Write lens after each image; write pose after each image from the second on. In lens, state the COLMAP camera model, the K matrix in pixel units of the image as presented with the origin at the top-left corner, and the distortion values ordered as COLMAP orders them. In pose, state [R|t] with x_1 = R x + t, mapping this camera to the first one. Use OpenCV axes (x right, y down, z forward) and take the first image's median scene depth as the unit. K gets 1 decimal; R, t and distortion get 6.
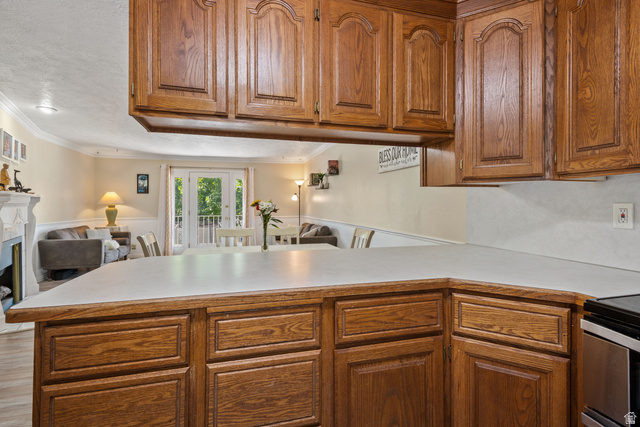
lens RADIAL K [[305.6, 0, 318.6], [0, 305.6, 203.2], [0, 0, 1]] dist [0.006797, -0.001967]
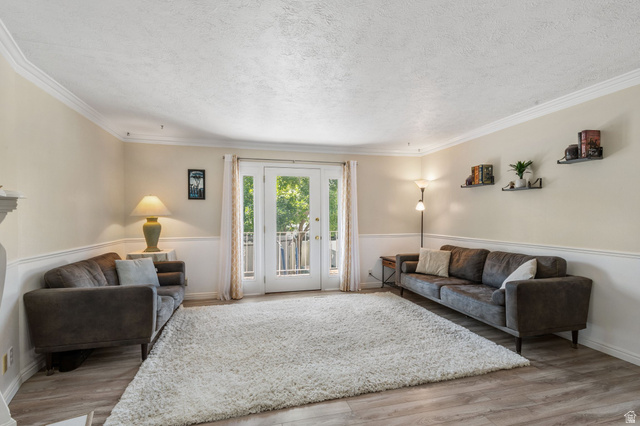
lens RADIAL K [[305.6, 0, 321.9], [0, 305.6, 218.8], [0, 0, 1]] dist [0.006797, -0.001967]
pose [[0.999926, -0.000028, -0.012158, -0.326370], [0.000141, 0.999956, 0.009364, 0.003071], [0.012157, -0.009365, 0.999882, 0.388314]]
